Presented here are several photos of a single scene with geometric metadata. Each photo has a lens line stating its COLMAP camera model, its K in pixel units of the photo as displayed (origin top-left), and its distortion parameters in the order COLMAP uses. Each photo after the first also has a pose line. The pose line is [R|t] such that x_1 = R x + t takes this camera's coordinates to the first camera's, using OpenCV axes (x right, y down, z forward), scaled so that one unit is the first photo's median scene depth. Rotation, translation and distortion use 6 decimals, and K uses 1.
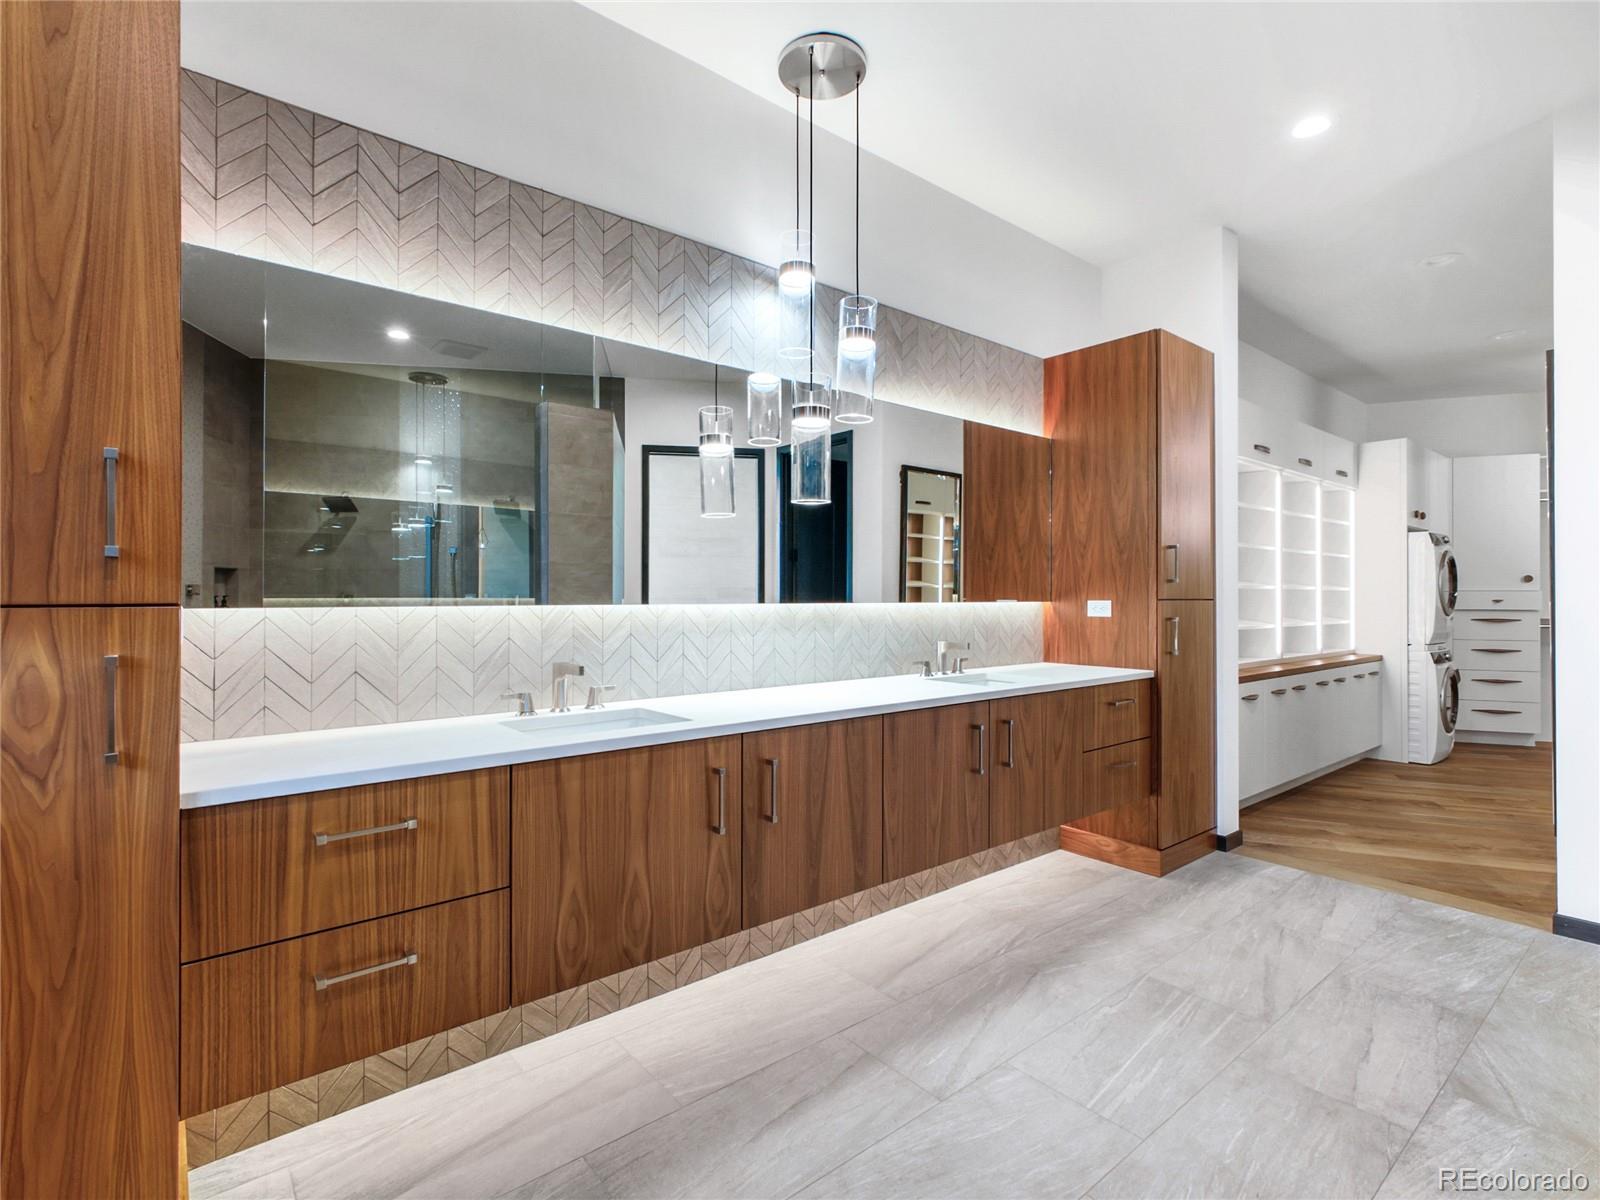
lens RADIAL K [[783.9, 0, 799.0], [0, 783.9, 599.5], [0, 0, 1]] dist [0.005041, -0.001241]
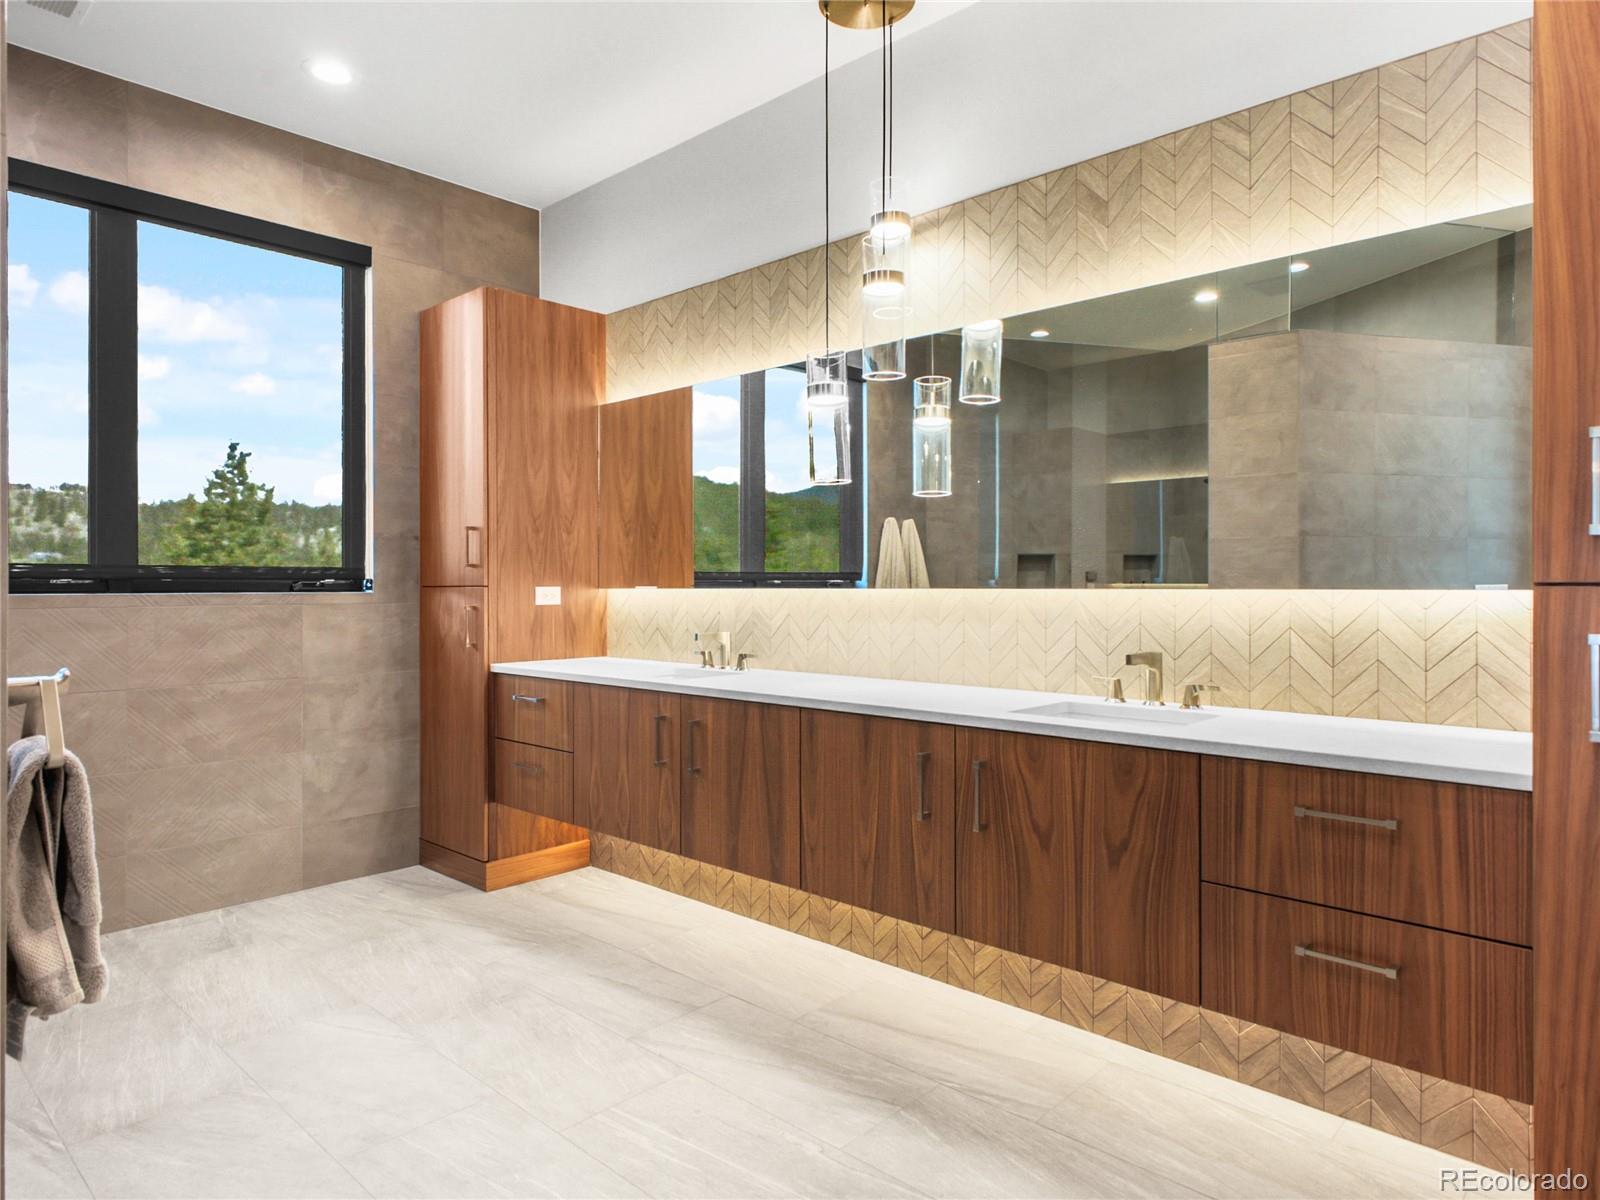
lens RADIAL K [[986.8, 0, 799.5], [0, 986.8, 591.8], [0, 0, 1]] dist [0.018660, -0.000024]
pose [[0.123633, 0.008281, -0.992294, 1.171065], [-0.001534, 0.999966, 0.008154, -0.000811], [0.992327, 0.000514, 0.123641, 0.787863]]
